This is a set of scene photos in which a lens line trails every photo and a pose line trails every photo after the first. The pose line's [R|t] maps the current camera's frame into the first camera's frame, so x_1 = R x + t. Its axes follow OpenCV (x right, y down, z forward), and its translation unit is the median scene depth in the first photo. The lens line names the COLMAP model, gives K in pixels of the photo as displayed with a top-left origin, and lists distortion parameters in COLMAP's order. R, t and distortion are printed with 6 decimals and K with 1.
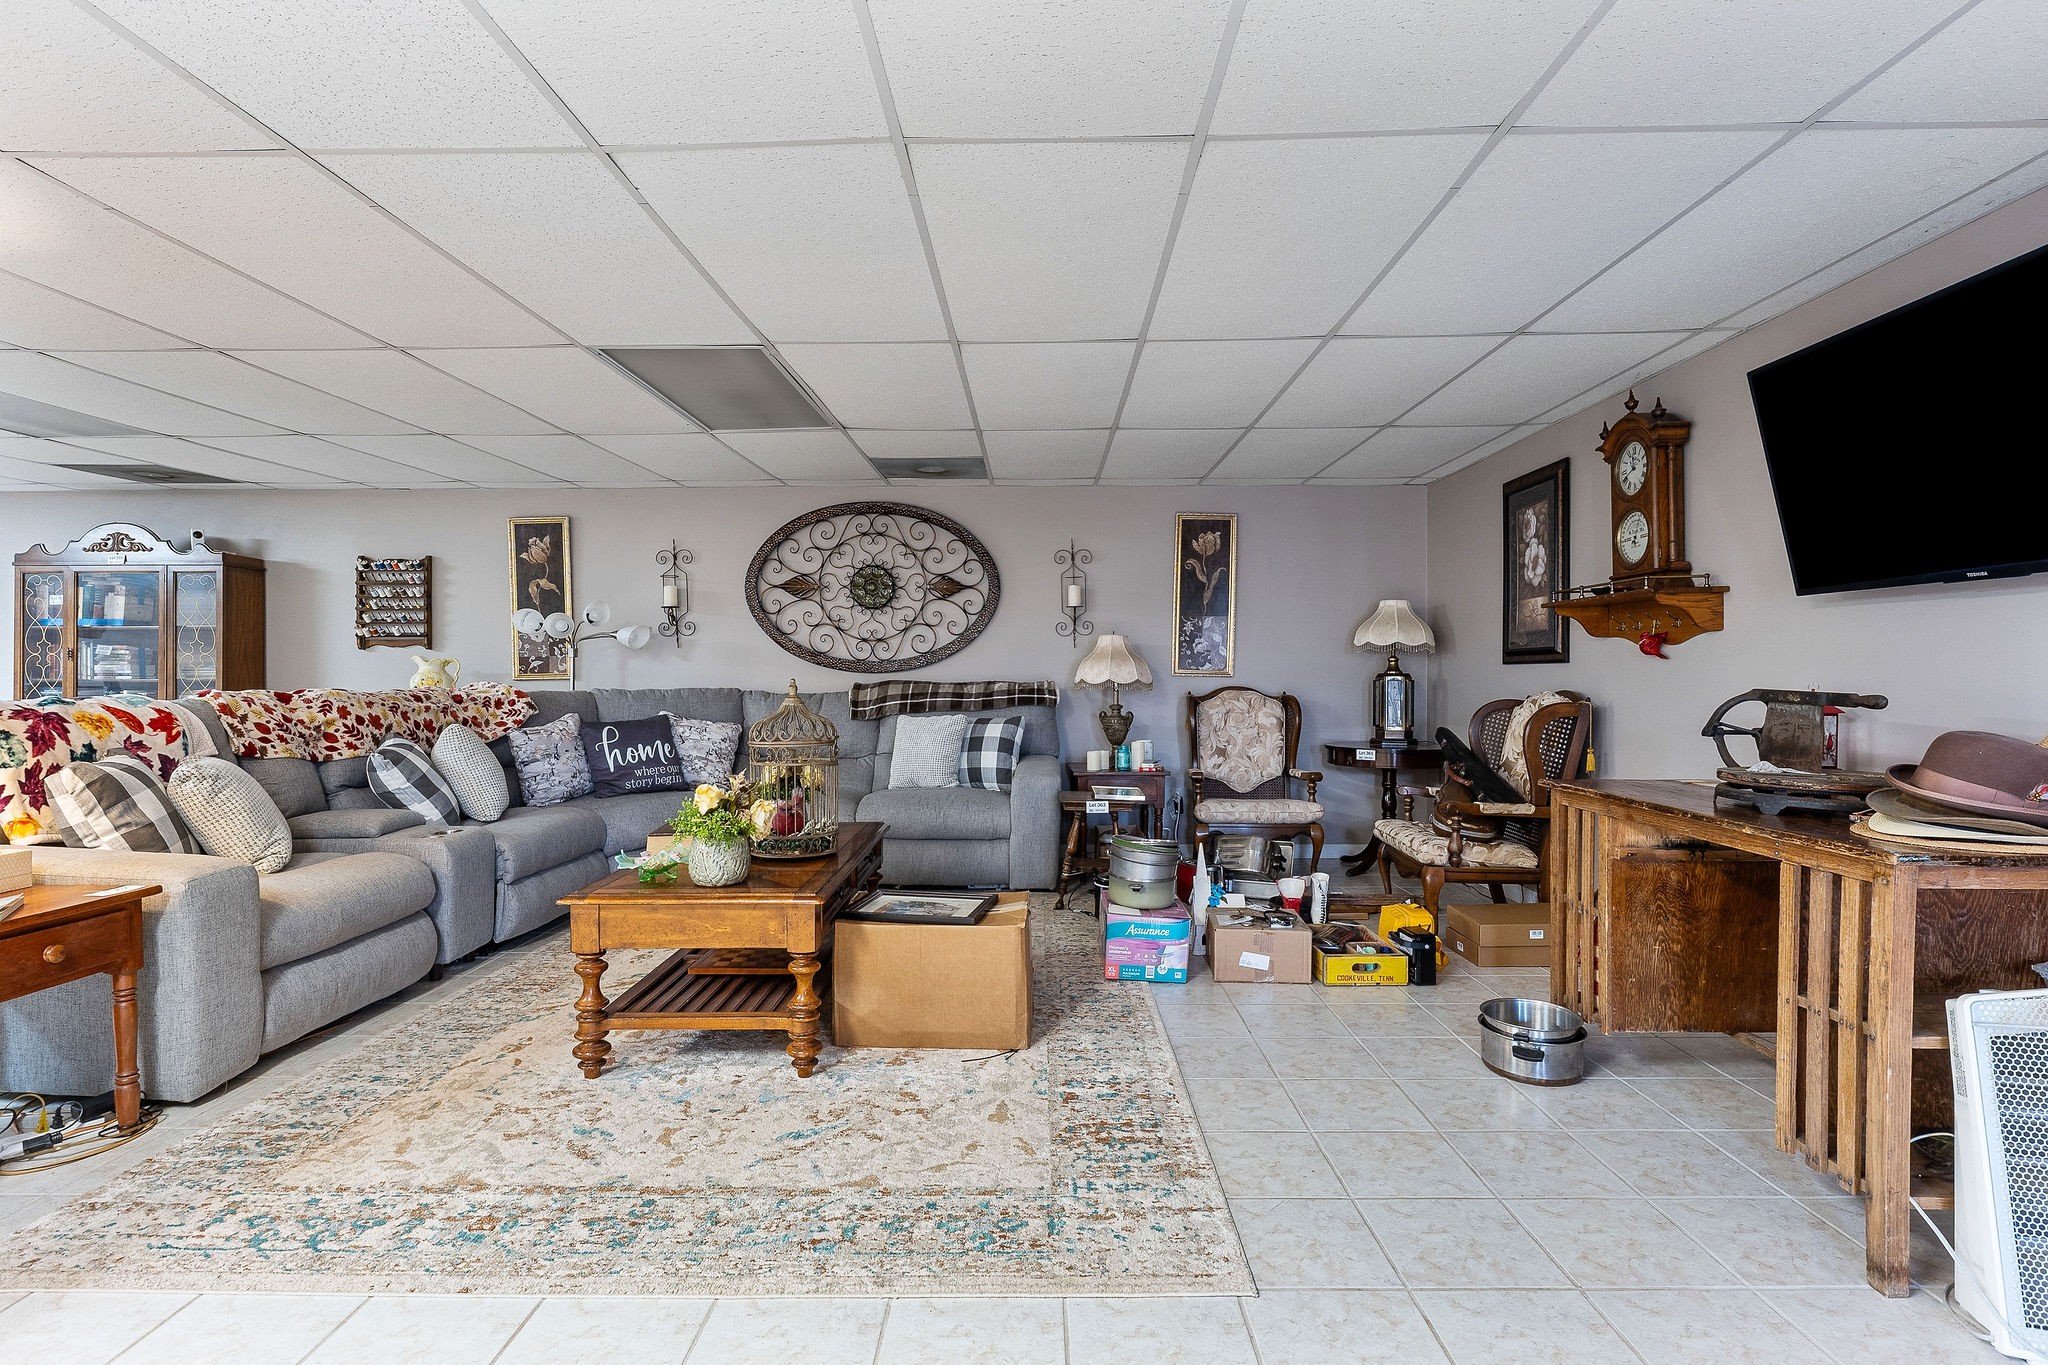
lens RADIAL K [[1002.9, 0, 1061.7], [0, 1002.9, 682.9], [0, 0, 1]] dist [-0.002035, -0.000578]
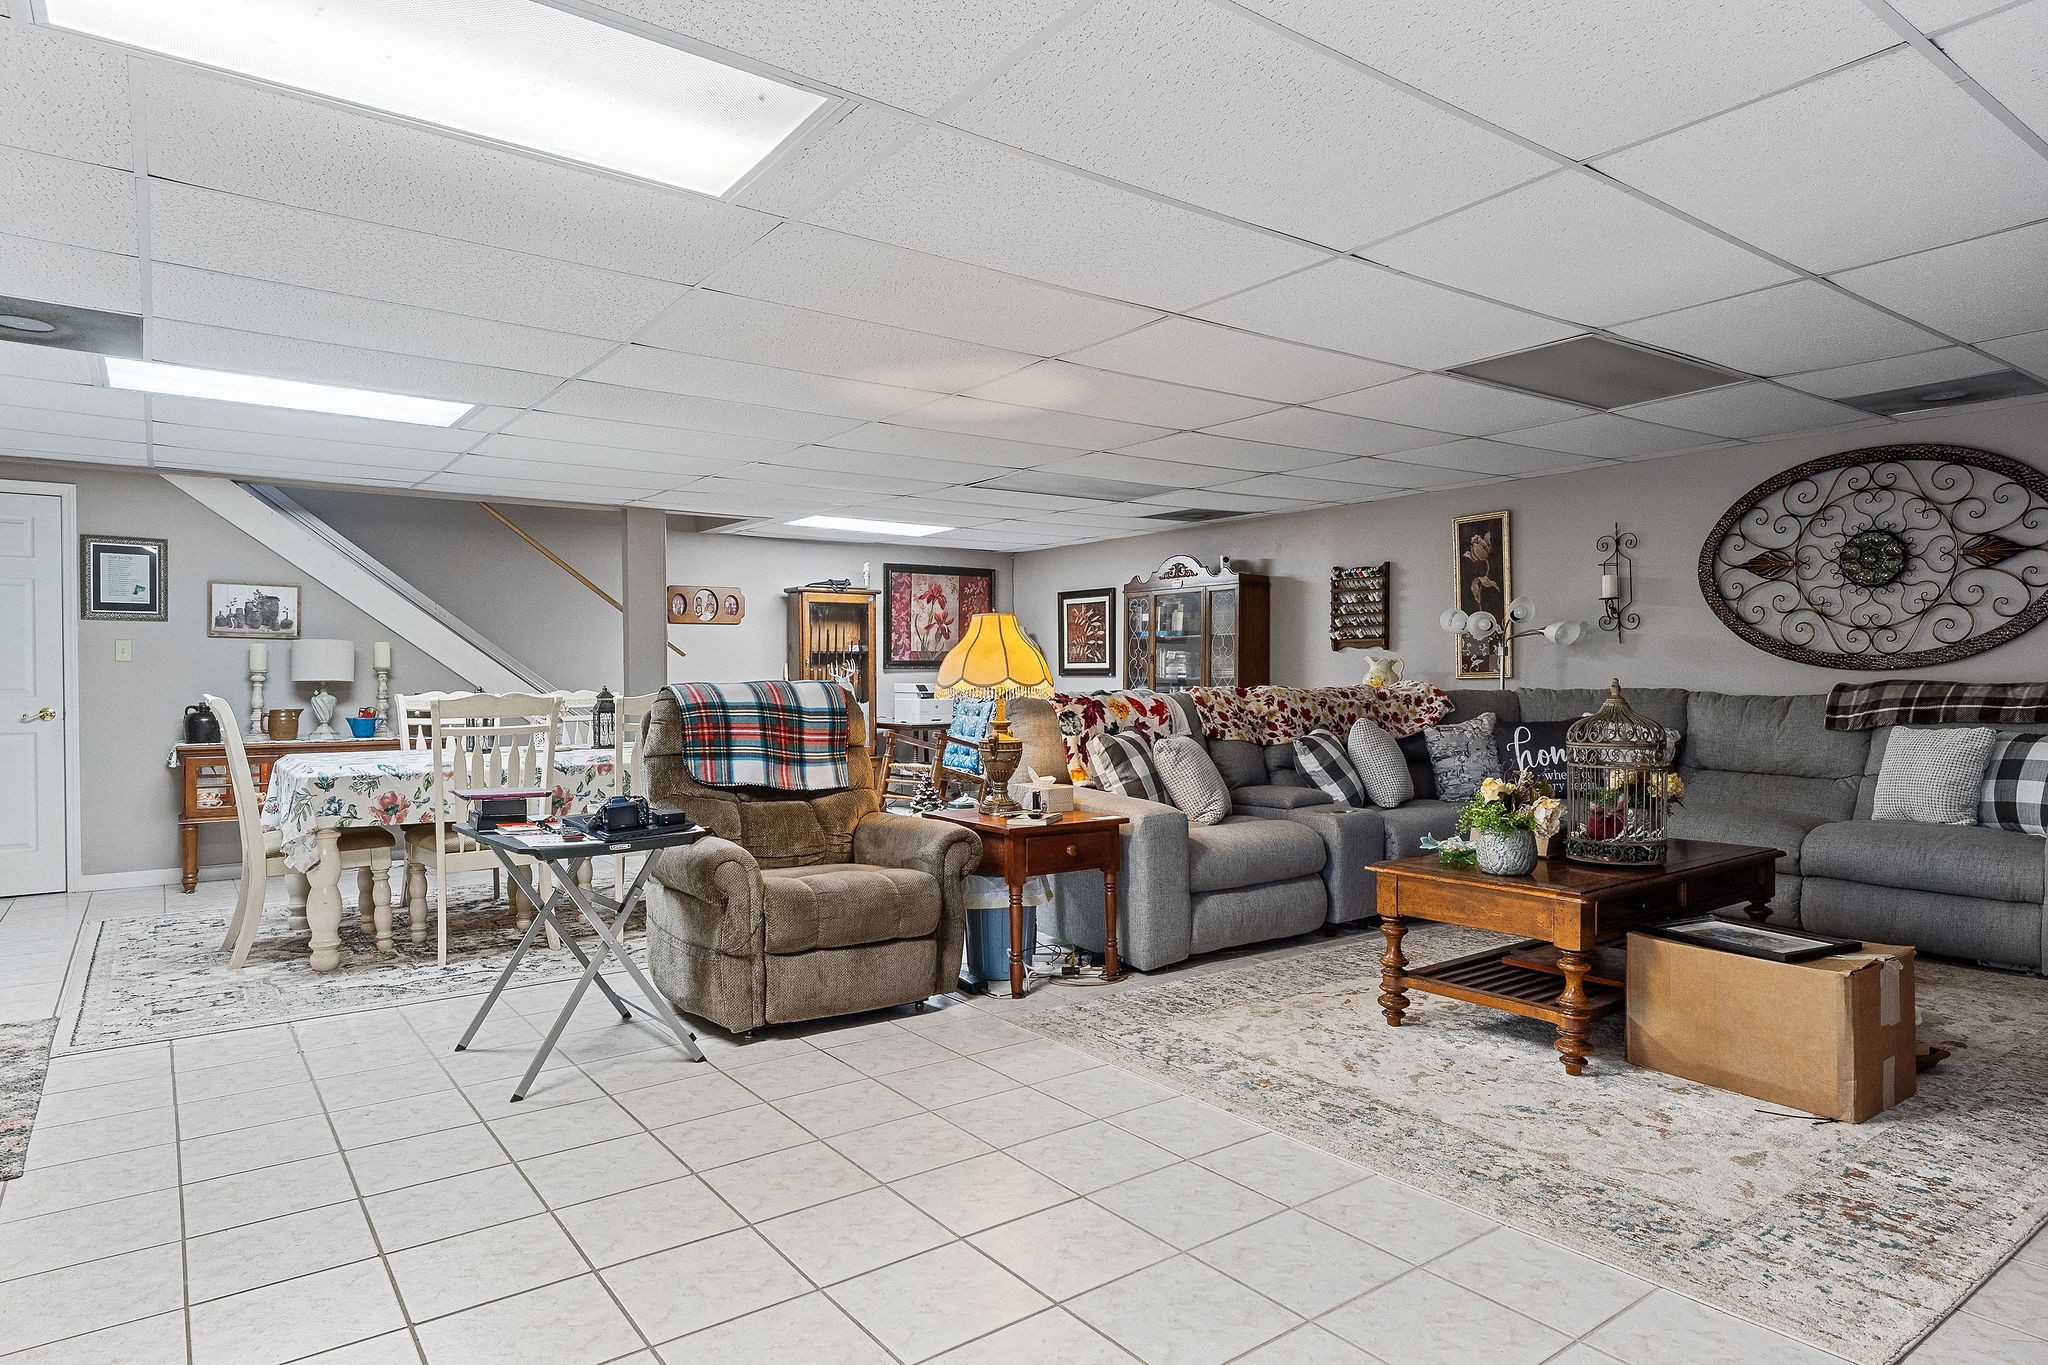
lens RADIAL K [[1188.2, 0, 1024.0], [0, 1188.2, 682.5], [0, 0, 1]] dist [0.002109, 0.000728]
pose [[0.597318, 0.004355, -0.801993, 0.220975], [-0.003966, 0.999989, 0.002476, -0.000503], [0.801995, 0.001701, 0.597328, -0.091805]]
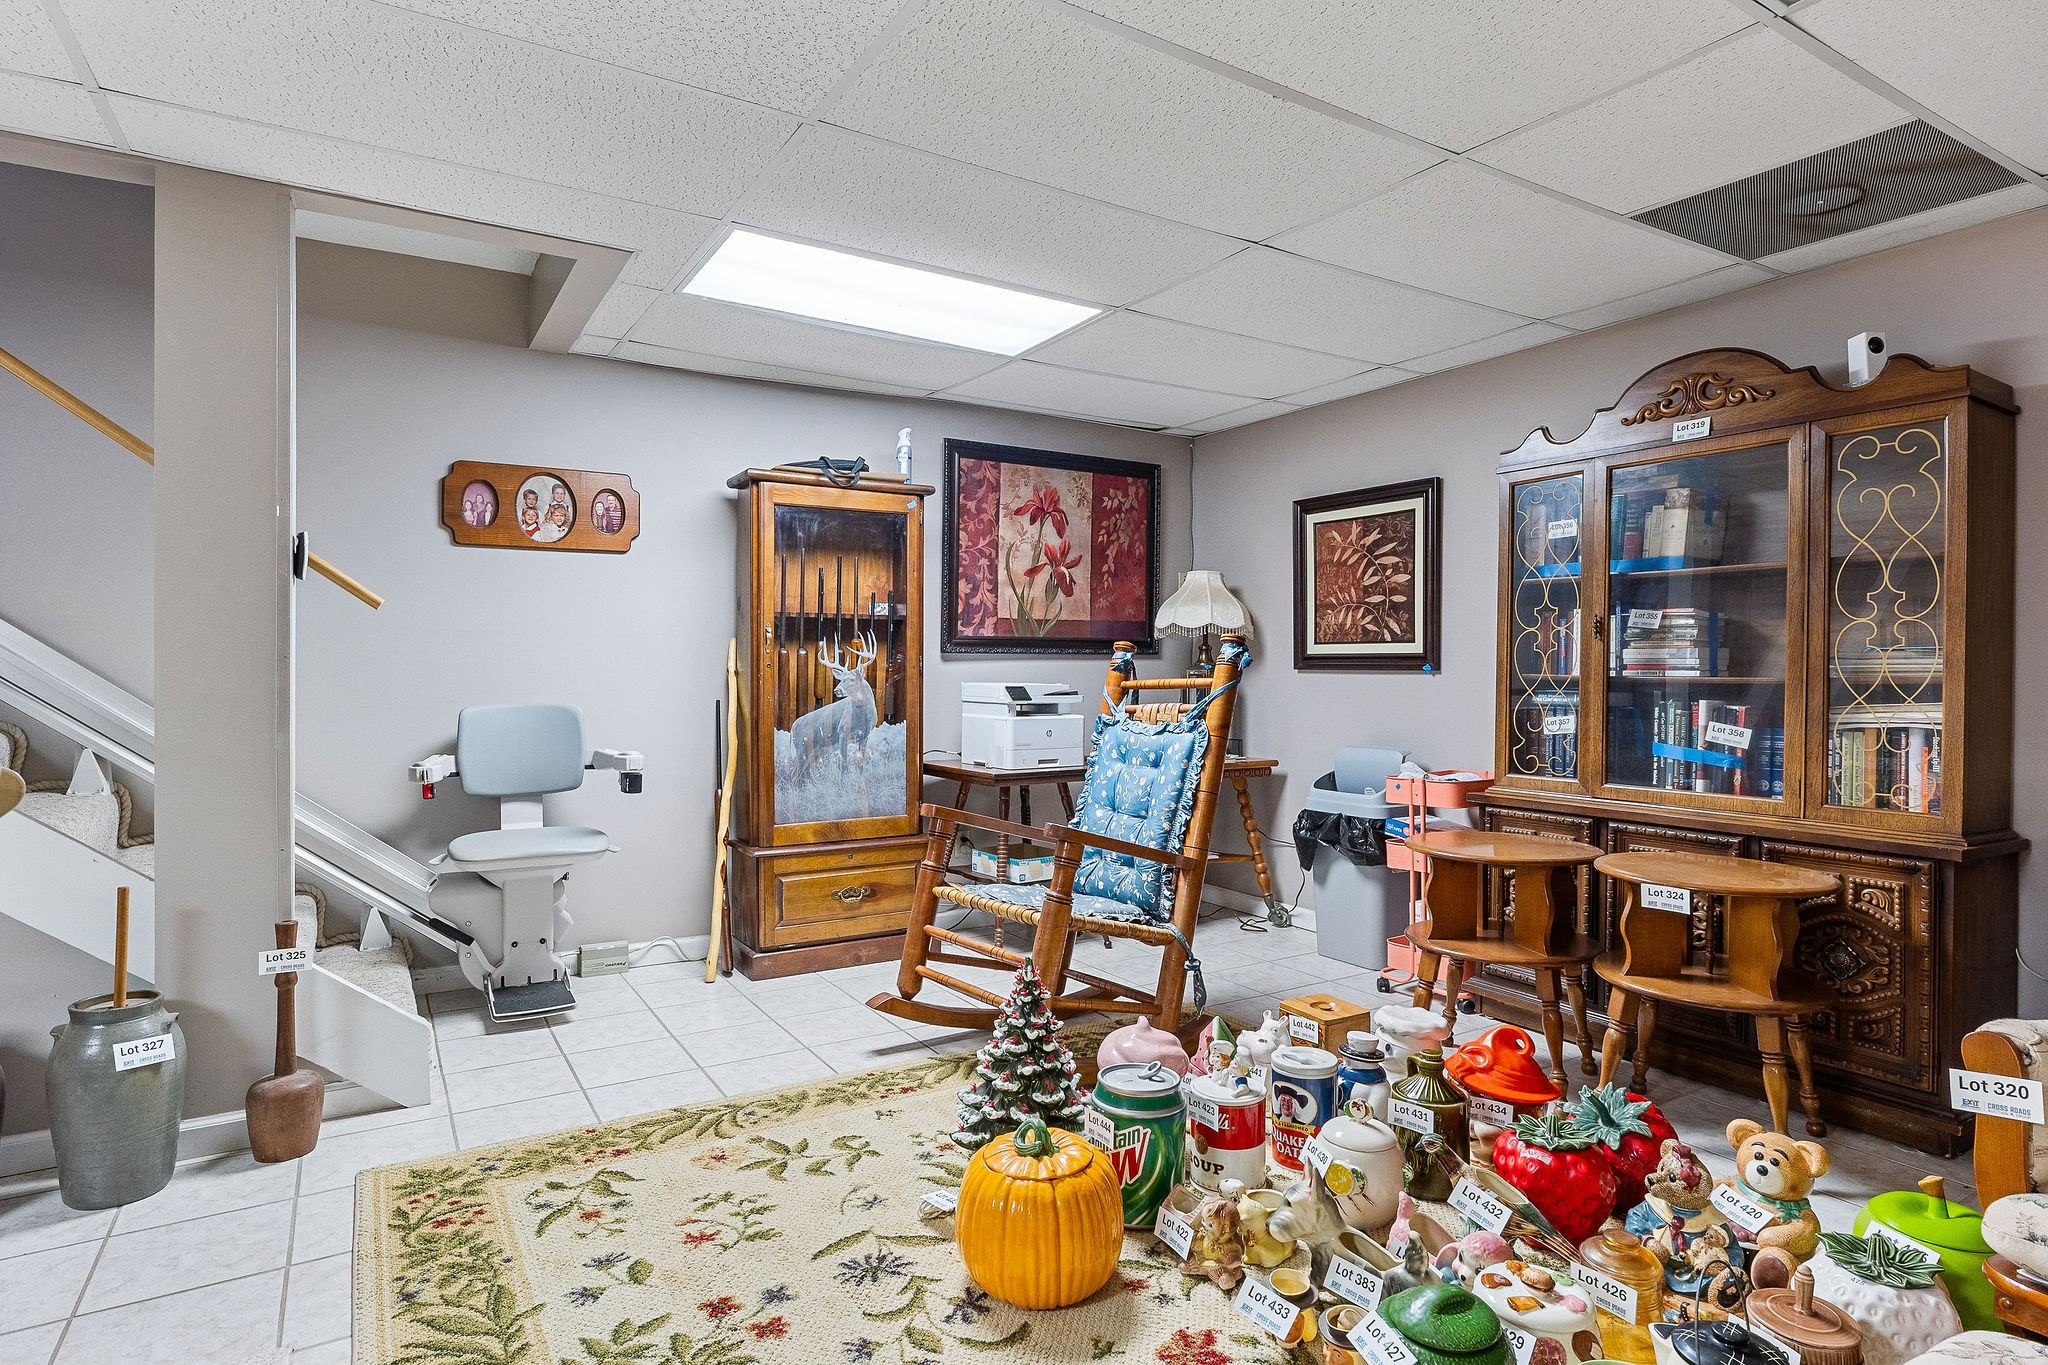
lens RADIAL K [[1080.3, 0, 1024.0], [0, 1080.3, 682.5], [0, 0, 1]] dist [-0.002868, -0.000808]
pose [[0.527667, 0.015252, -0.849314, -0.932219], [-0.011680, 0.999875, 0.010698, -0.003731], [0.849371, 0.004275, 0.527779, 0.626777]]
